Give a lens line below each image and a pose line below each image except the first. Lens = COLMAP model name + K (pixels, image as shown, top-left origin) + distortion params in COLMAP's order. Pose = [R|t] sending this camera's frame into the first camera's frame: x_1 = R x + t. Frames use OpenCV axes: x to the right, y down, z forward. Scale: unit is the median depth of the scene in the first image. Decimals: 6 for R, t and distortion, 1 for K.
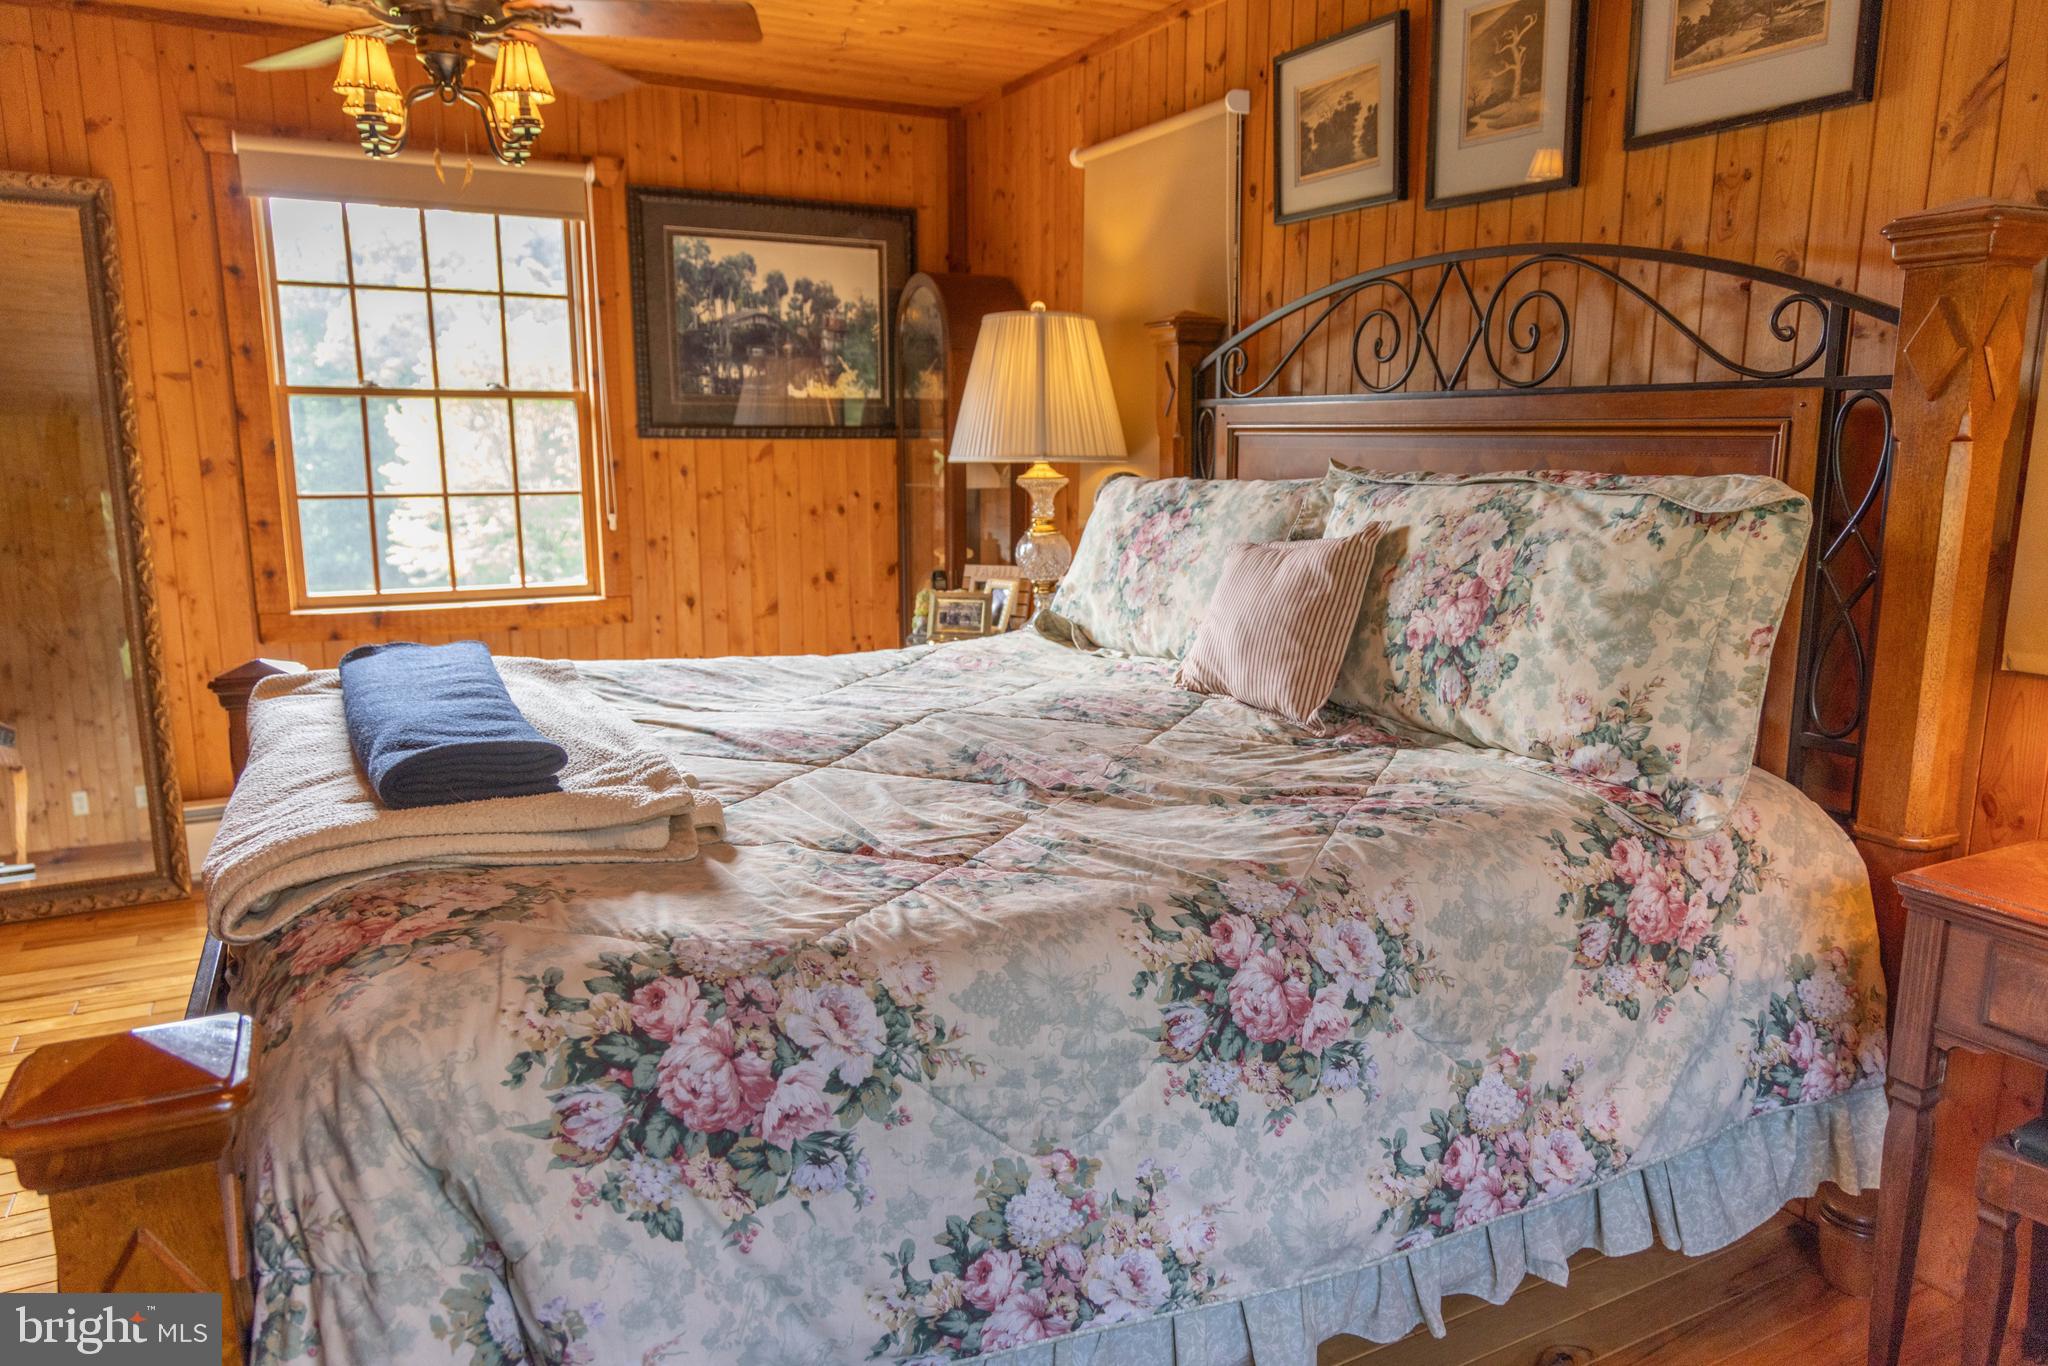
lens RADIAL K [[1355.2, 0, 1026.1], [0, 1355.2, 689.0], [0, 0, 1]] dist [-0.001225, -0.001401]
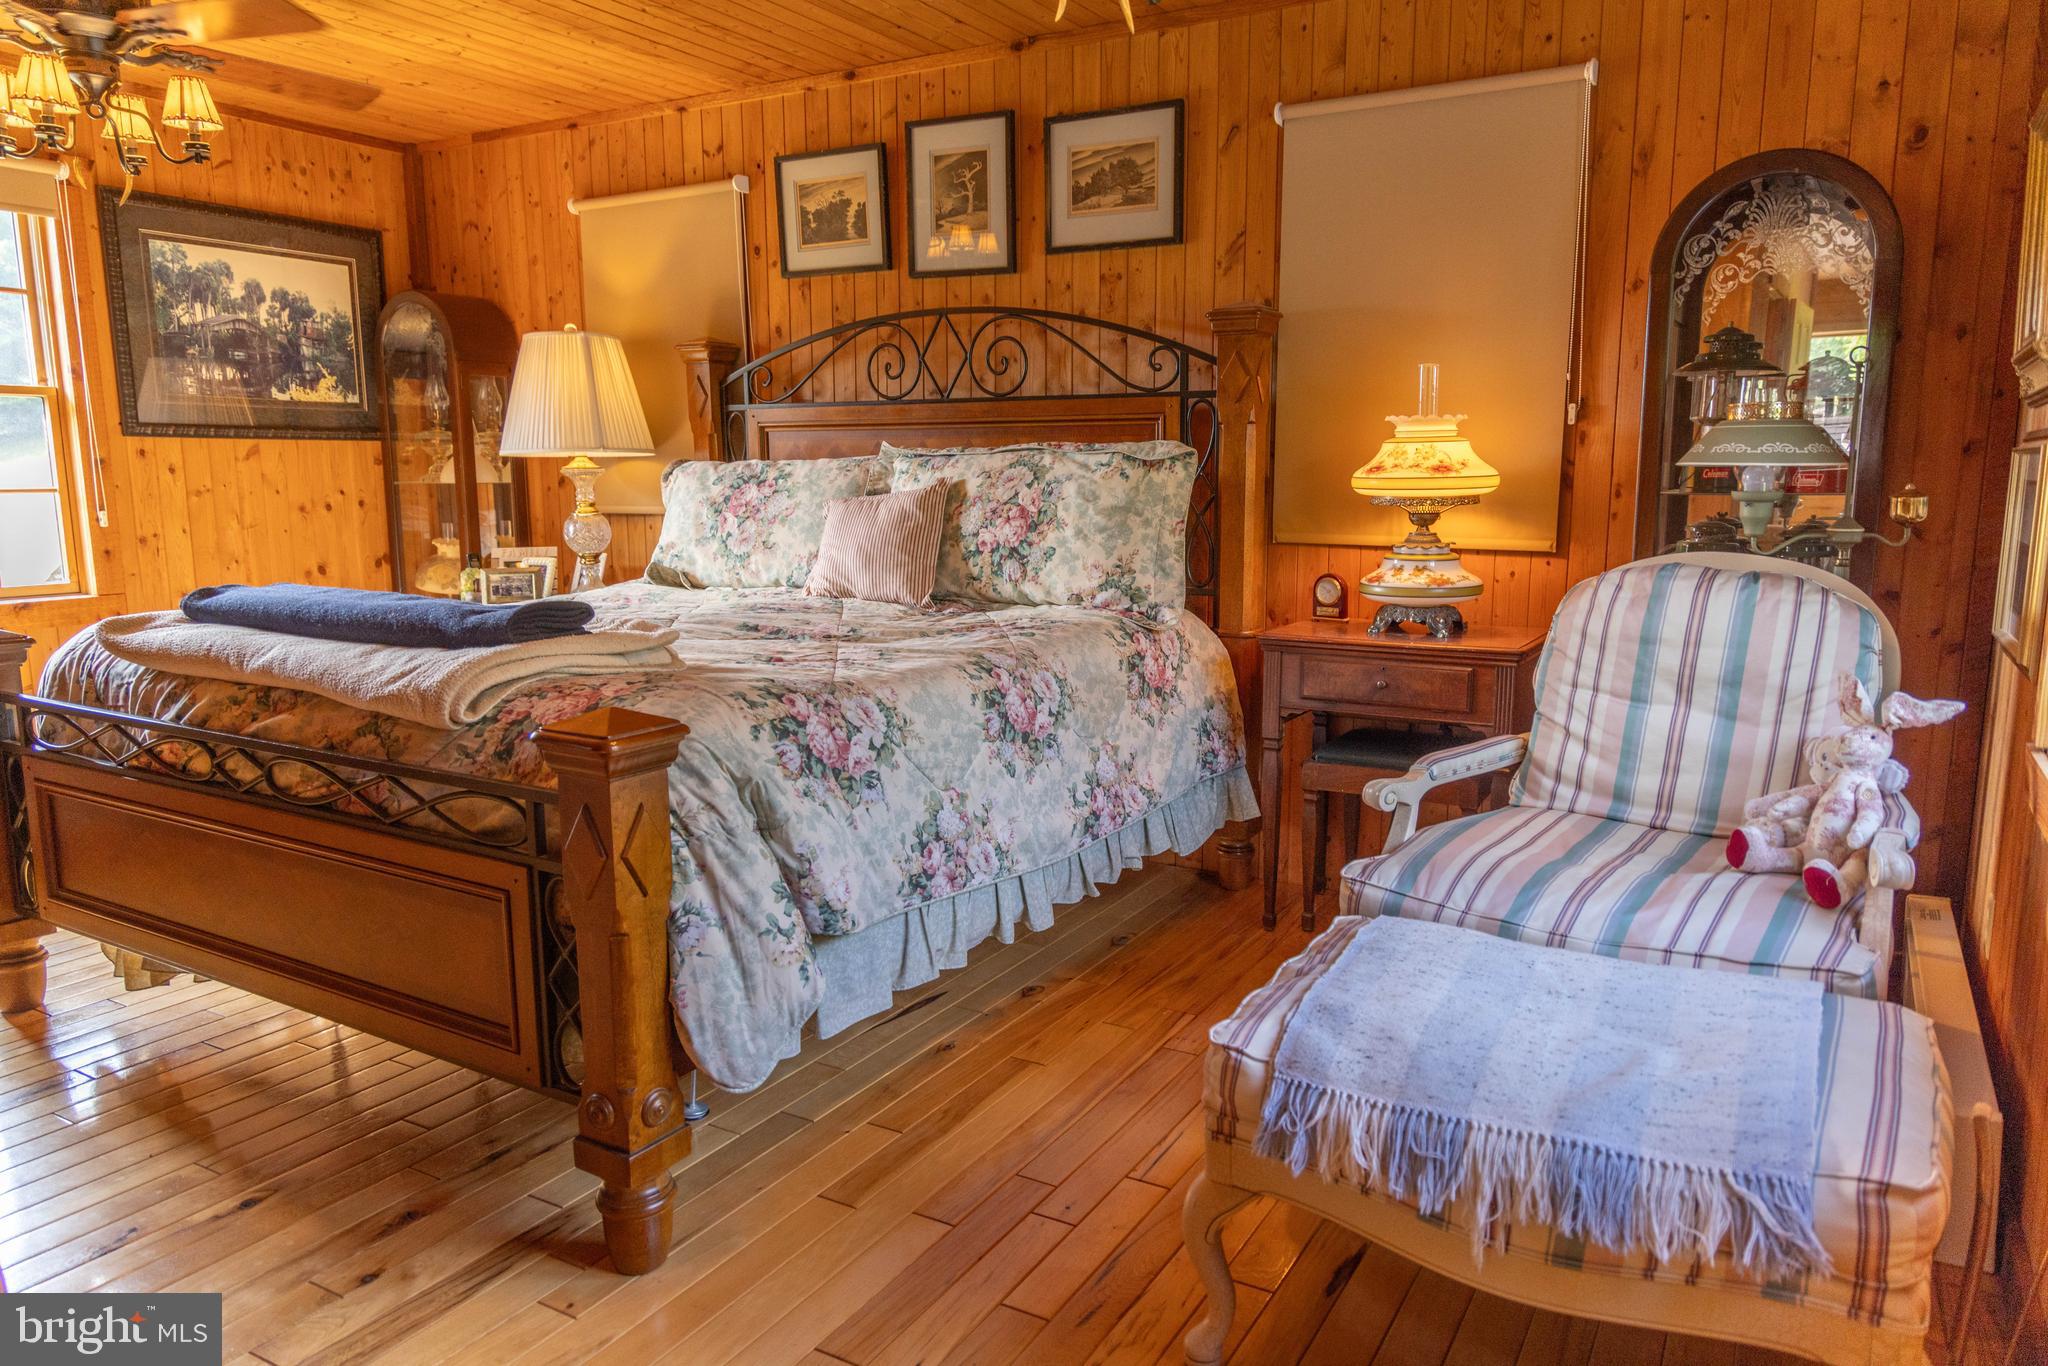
lens RADIAL K [[1355.2, 0, 1026.3], [0, 1355.2, 678.4], [0, 0, 1]] dist [-0.001225, -0.001401]
pose [[0.848353, -0.083710, 0.522771, -0.488448], [0.099240, 0.995062, -0.001710, 0.117908], [-0.520047, 0.053330, 0.852471, -0.370526]]
